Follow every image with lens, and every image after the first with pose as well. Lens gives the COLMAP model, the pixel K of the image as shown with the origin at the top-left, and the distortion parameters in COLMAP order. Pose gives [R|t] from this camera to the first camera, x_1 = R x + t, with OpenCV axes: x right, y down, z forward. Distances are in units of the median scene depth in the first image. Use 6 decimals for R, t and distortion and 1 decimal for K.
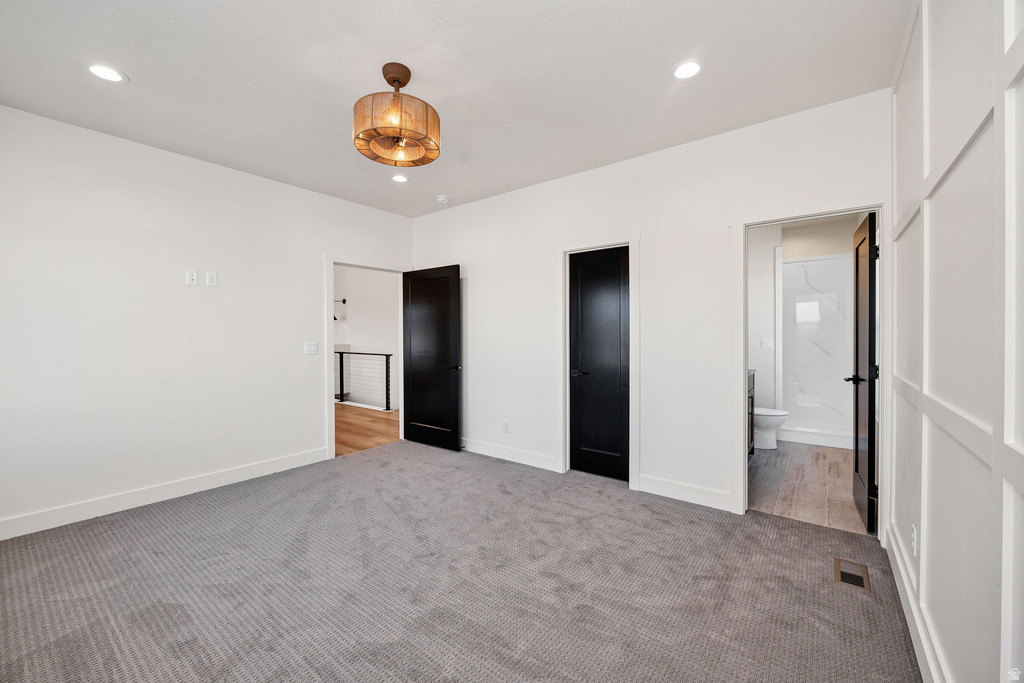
lens RADIAL K [[391.7, 0, 510.0], [0, 391.7, 336.0], [0, 0, 1]] dist [0.007066, -0.001453]
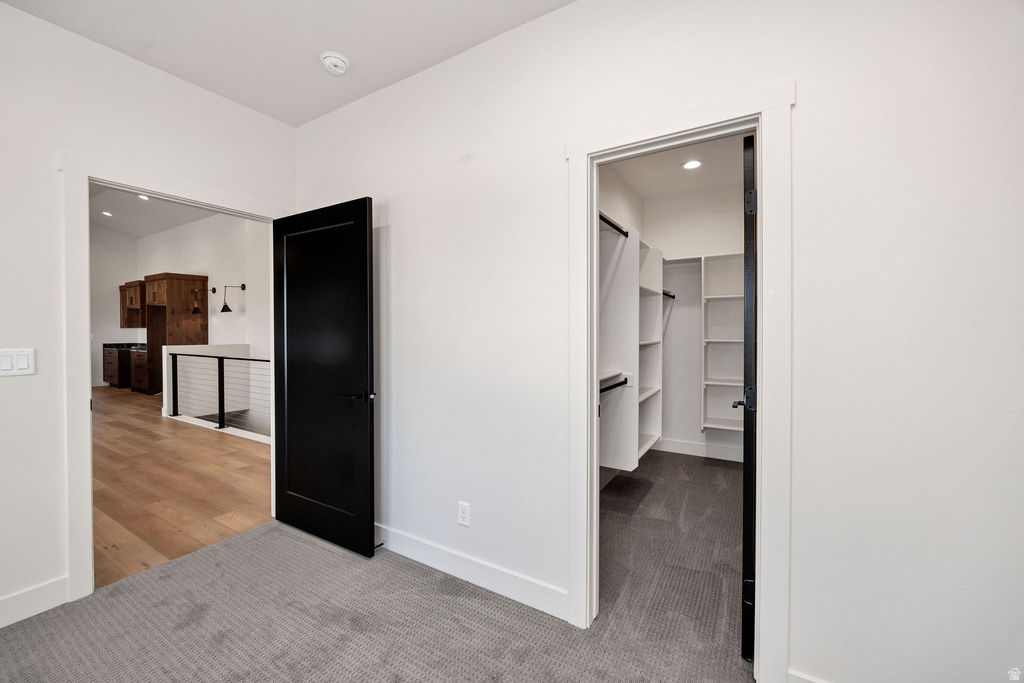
lens RADIAL K [[391.7, 0, 500.7], [0, 391.7, 336.2], [0, 0, 1]] dist [0.007066, -0.001453]
pose [[0.995362, 0.000862, 0.096194, -0.007502], [-0.001495, 0.999978, 0.006503, -0.000727], [-0.096187, -0.006617, 0.995341, 0.430352]]
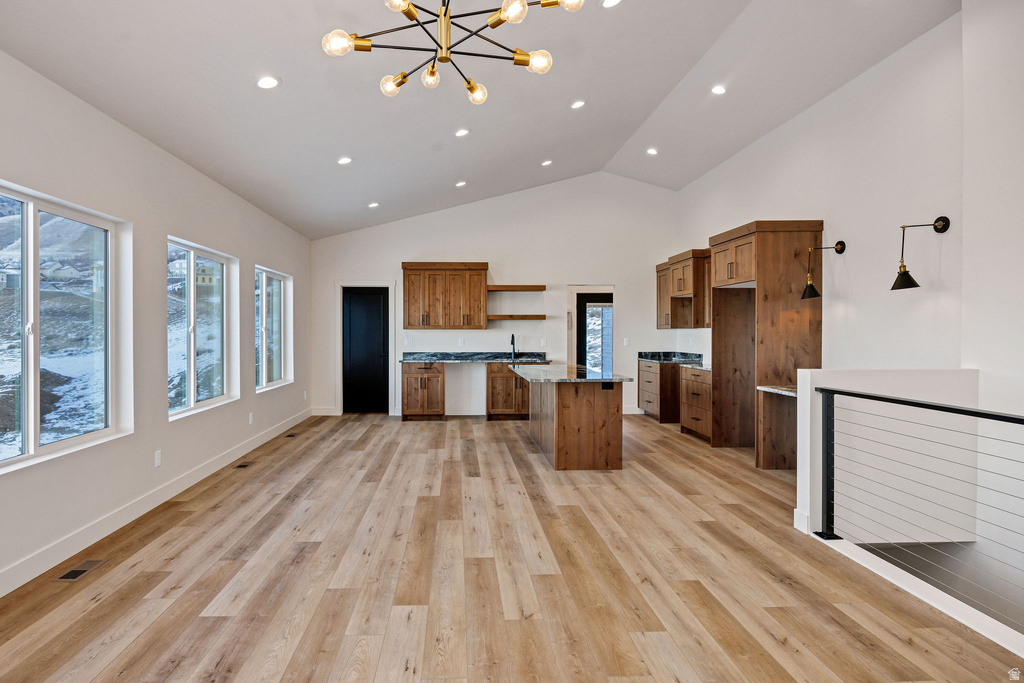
lens RADIAL K [[584.5, 0, 496.9], [0, 584.5, 335.2], [0, 0, 1]] dist [-0.002481, 0.000644]
pose [[0.652965, 0.004357, -0.757376, -0.654115], [-0.003021, 0.999990, 0.003149, -0.010163], [0.757382, 0.000232, 0.652972, 0.959883]]
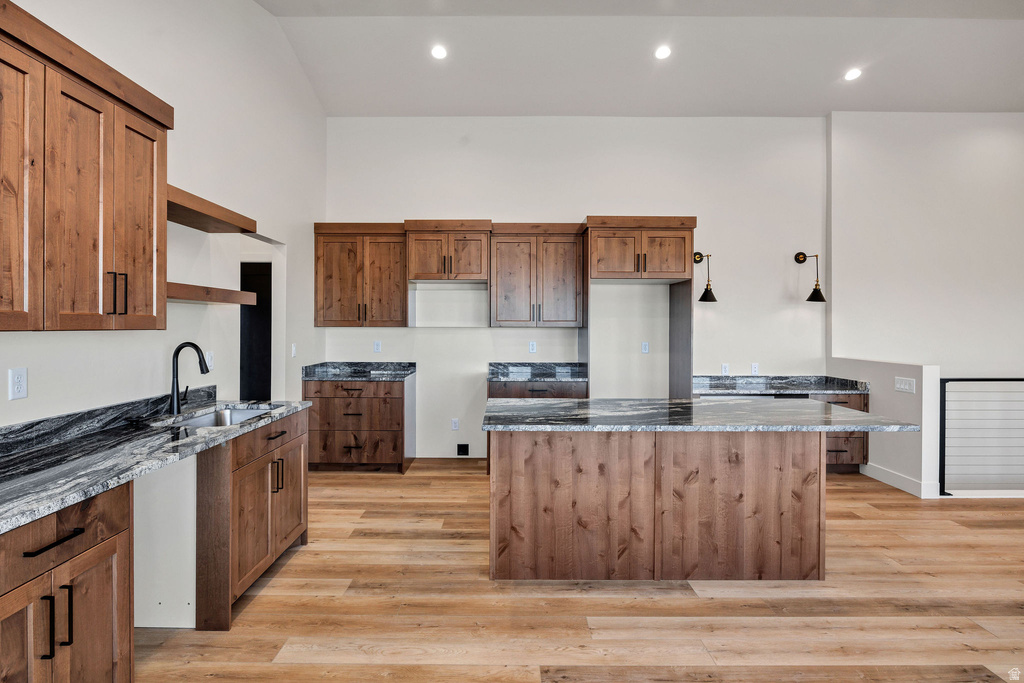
lens RADIAL K [[516.8, 0, 487.7], [0, 516.8, 325.4], [0, 0, 1]] dist [-0.016294, 0.001879]
pose [[0.799607, 0.003639, 0.600512, -2.228776], [-0.001712, 0.999991, -0.003780, -0.026329], [-0.600521, 0.001994, 0.799607, 1.618056]]
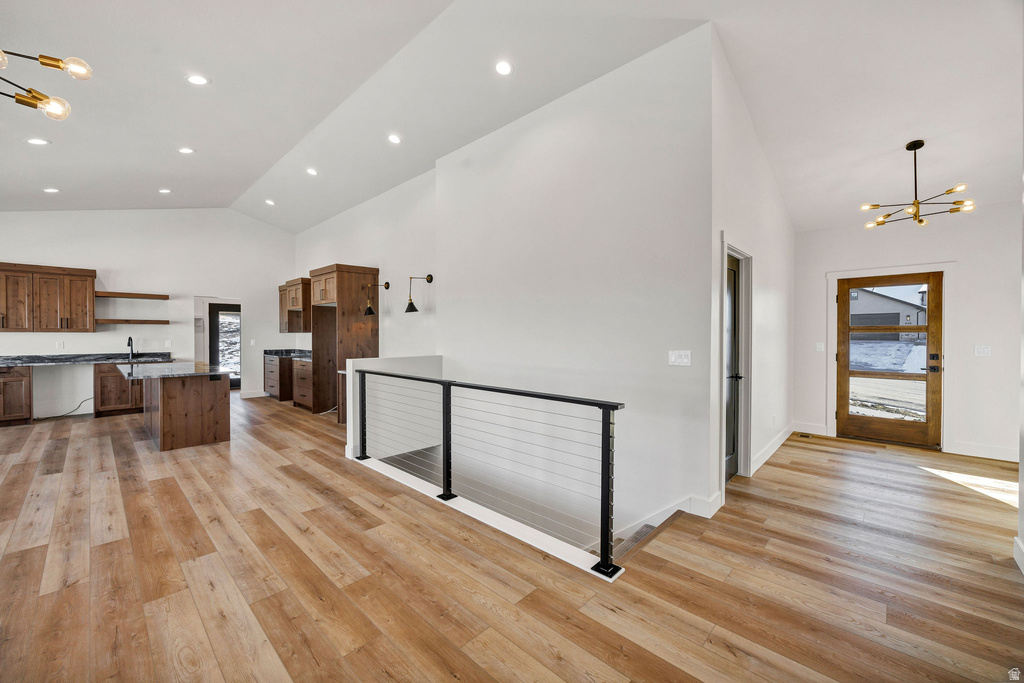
lens RADIAL K [[391.7, 0, 514.5], [0, 391.7, 337.9], [0, 0, 1]] dist [0.007066, -0.001453]
pose [[0.994571, 0.003458, -0.104003, -0.517423], [-0.002945, 0.999983, 0.005080, -0.015533], [0.104019, -0.004746, 0.994564, 0.966304]]
